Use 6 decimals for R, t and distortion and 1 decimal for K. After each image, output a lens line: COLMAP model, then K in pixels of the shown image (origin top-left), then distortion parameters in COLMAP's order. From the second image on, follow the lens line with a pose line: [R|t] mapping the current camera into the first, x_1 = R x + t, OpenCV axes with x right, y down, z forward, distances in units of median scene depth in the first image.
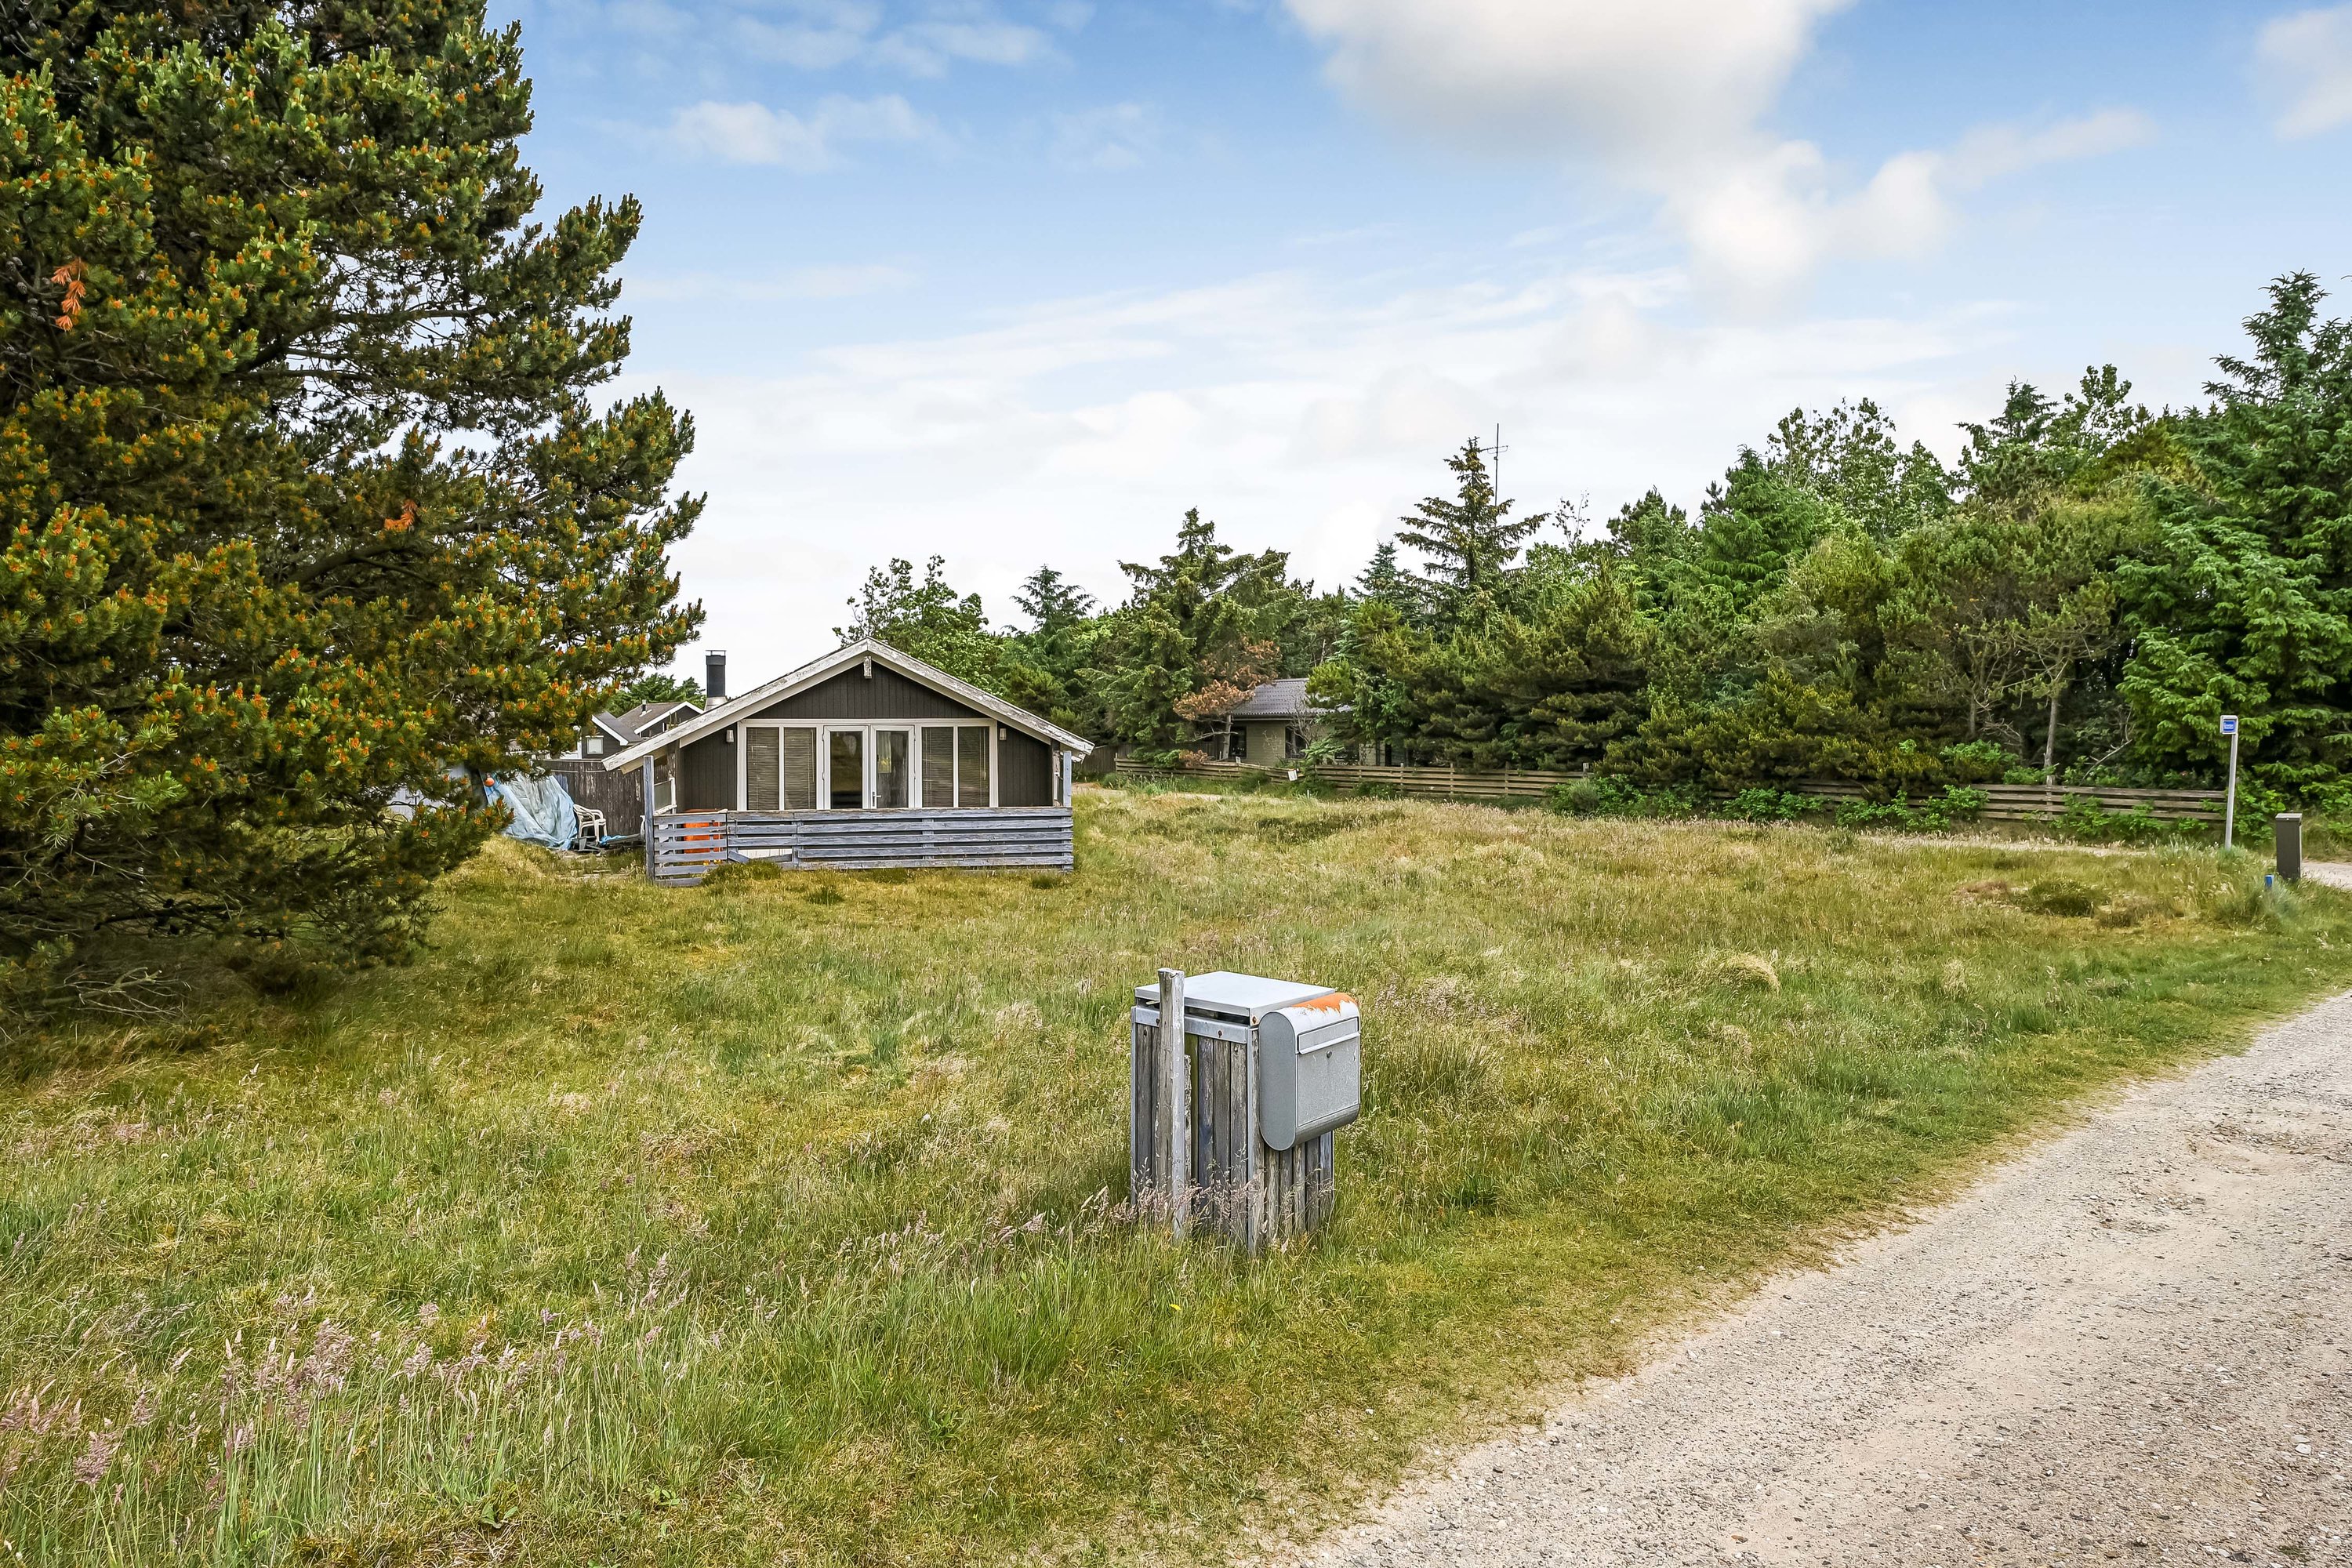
lens RADIAL K [[1651.5, 0, 1184.9], [0, 1651.5, 787.2], [0, 0, 1]] dist [0.012913, 0.007913]
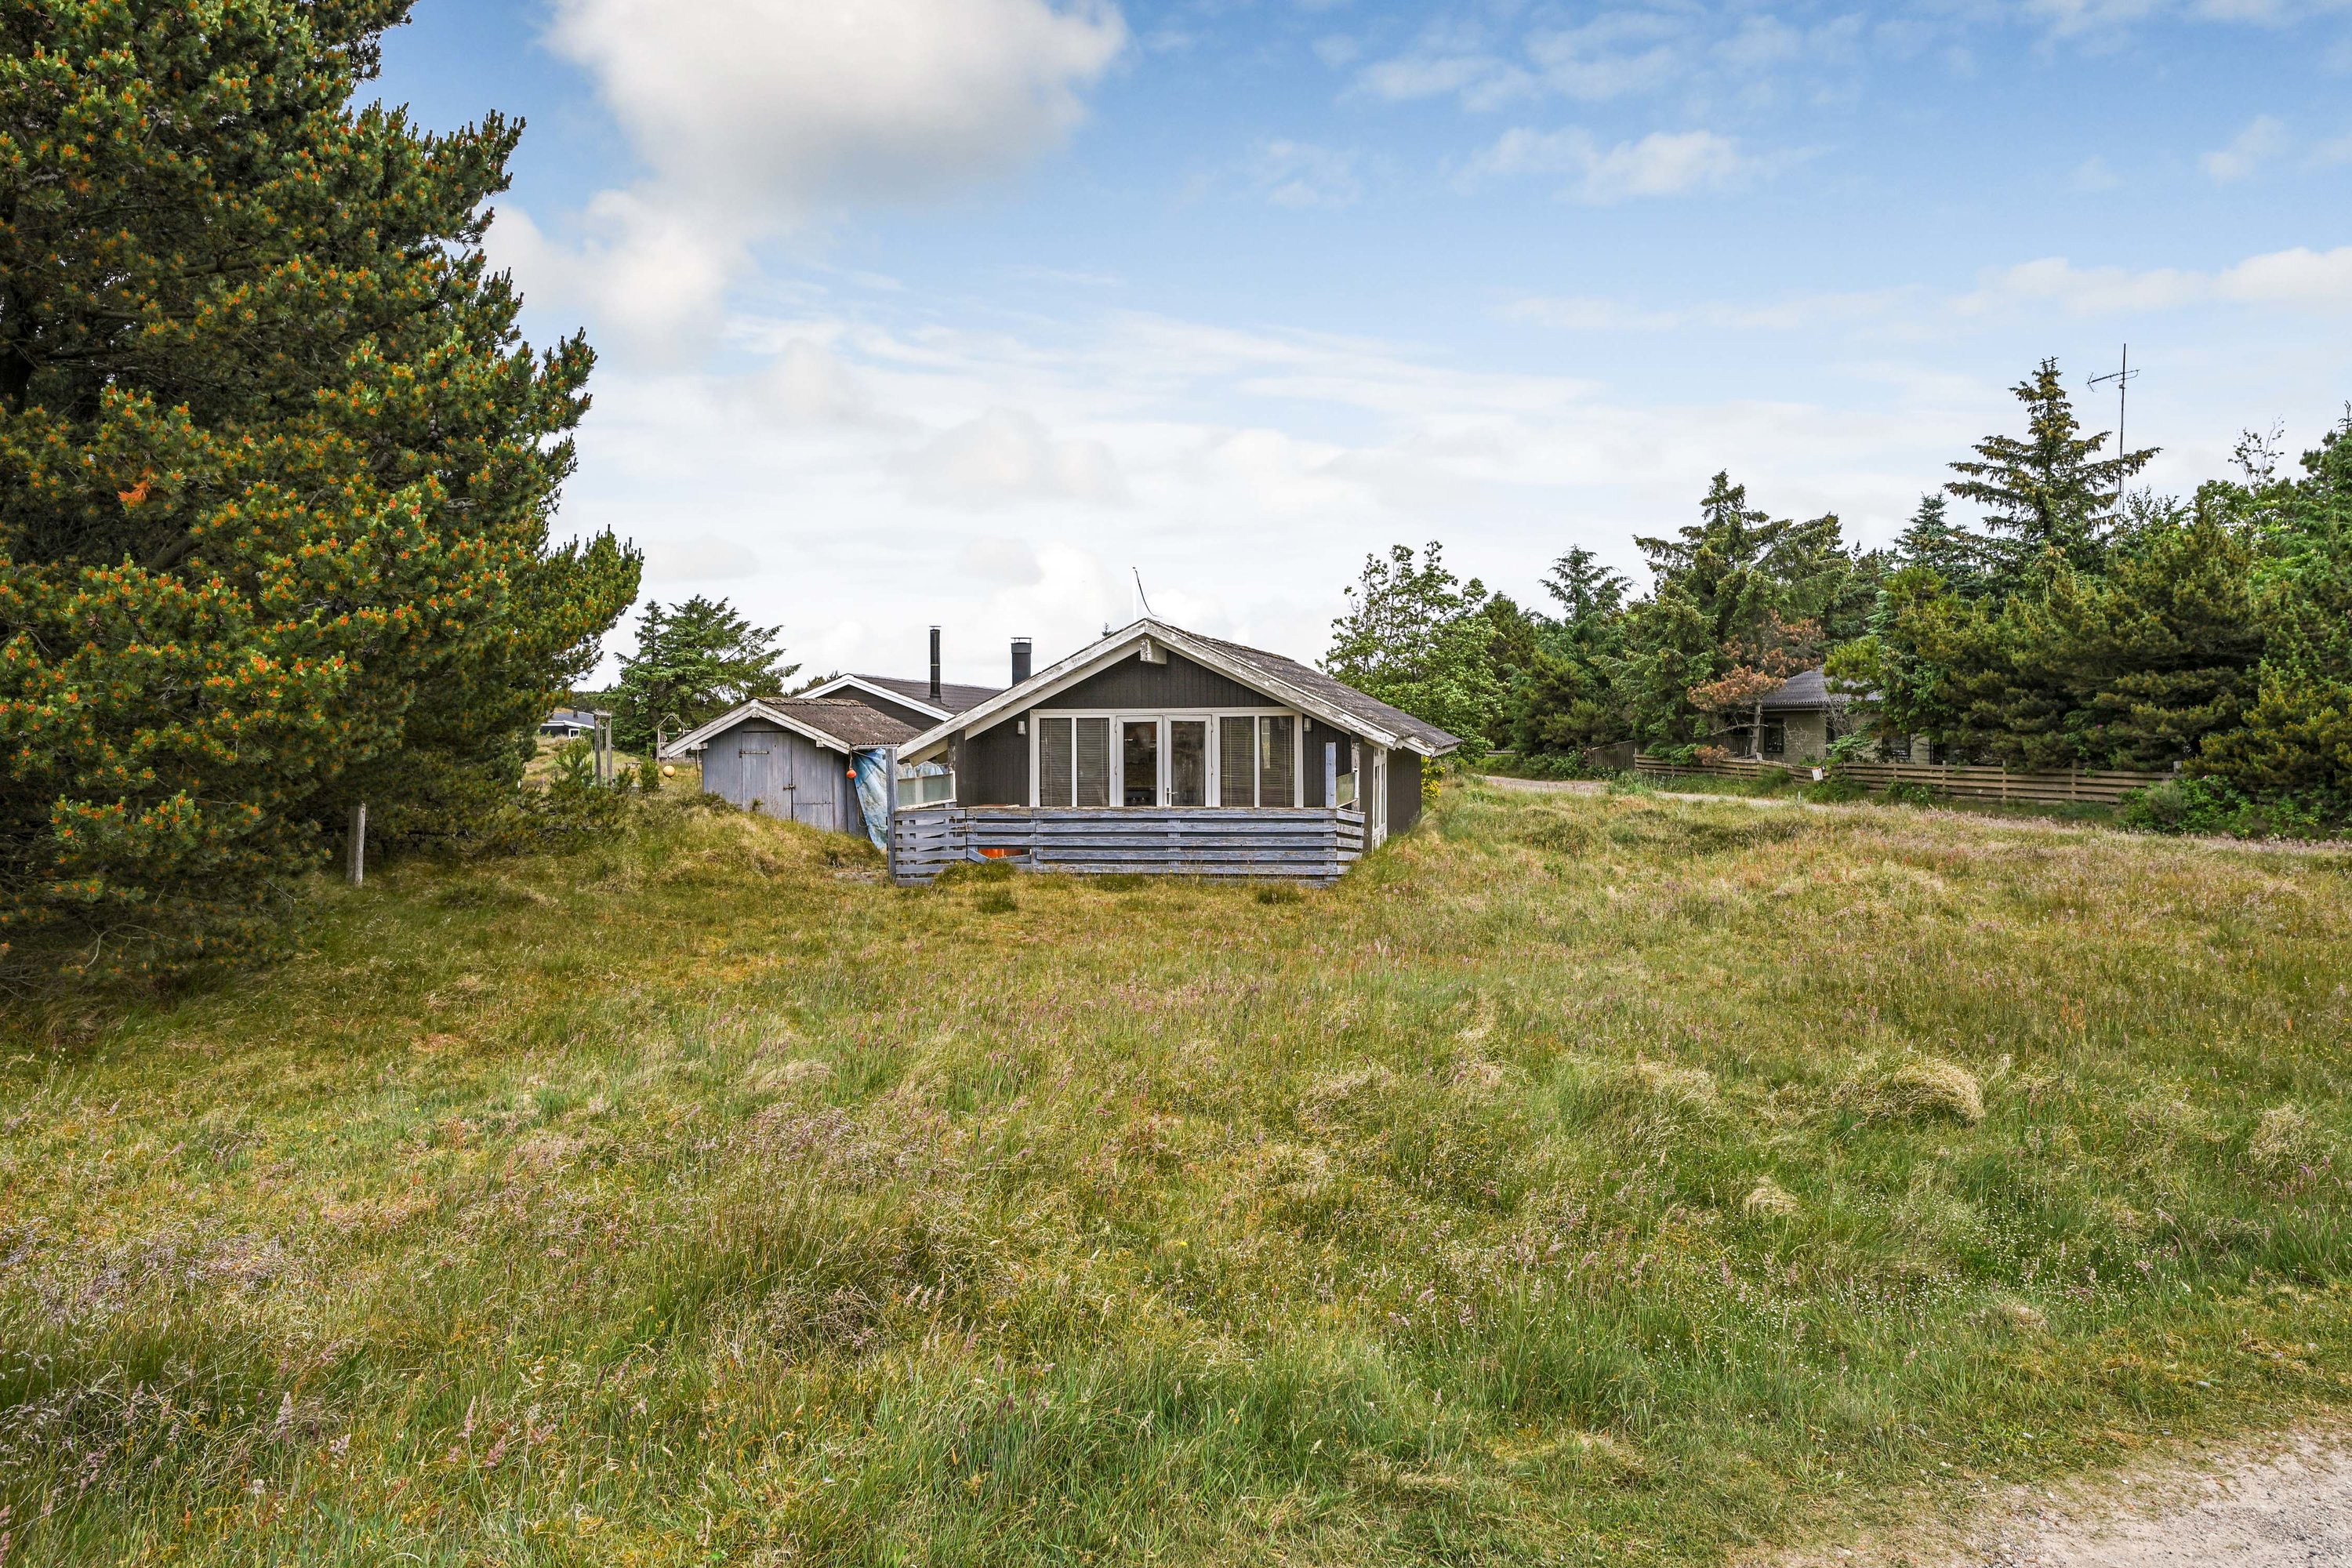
lens RADIAL K [[1651.5, 0, 1161.7], [0, 1651.5, 778.6], [0, 0, 1]] dist [0.012913, 0.007913]
pose [[0.924105, 0.008935, -0.382034, 0.085556], [-0.010076, 0.999949, -0.000988, -0.000813], [0.382006, 0.004762, 0.924148, 0.085286]]
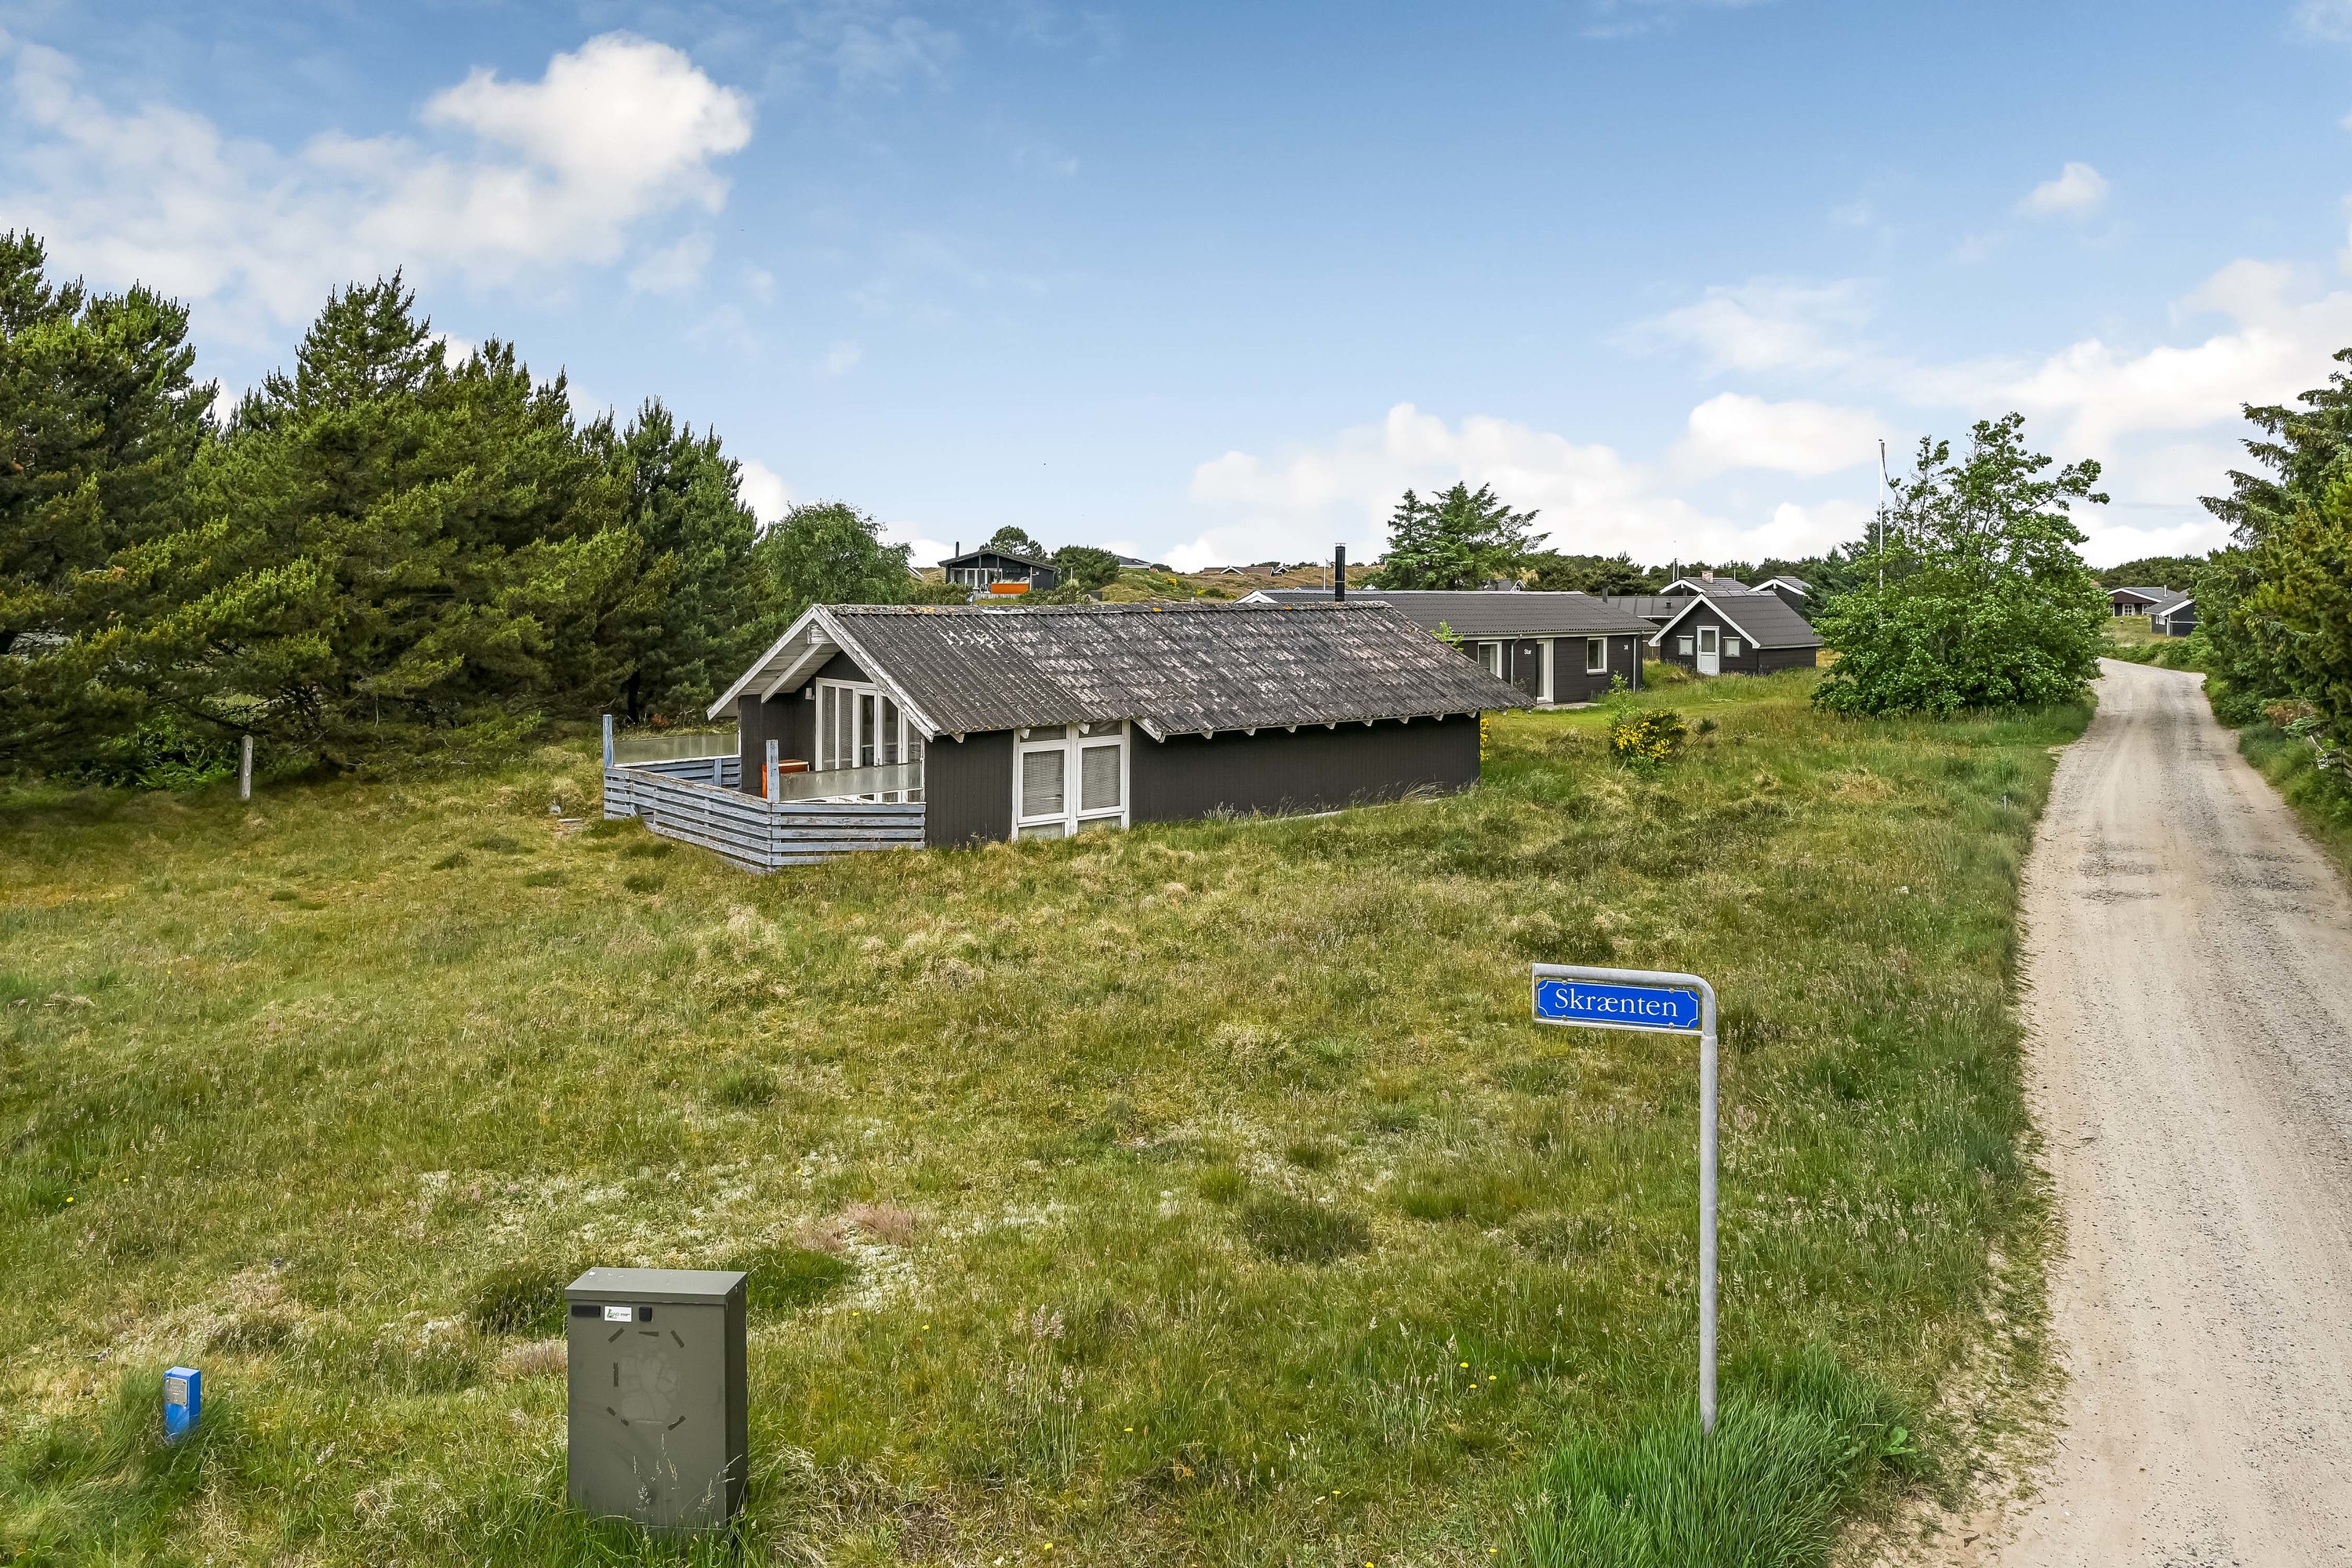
lens RADIAL K [[1651.5, 0, 1141.8], [0, 1651.5, 591.9], [0, 0, 1]] dist [0.012913, 0.007913]
pose [[0.533474, 0.002221, -0.845814, 0.391875], [-0.029354, 0.999443, -0.015890, -0.045893], [0.845307, 0.033305, 0.533242, 0.329128]]
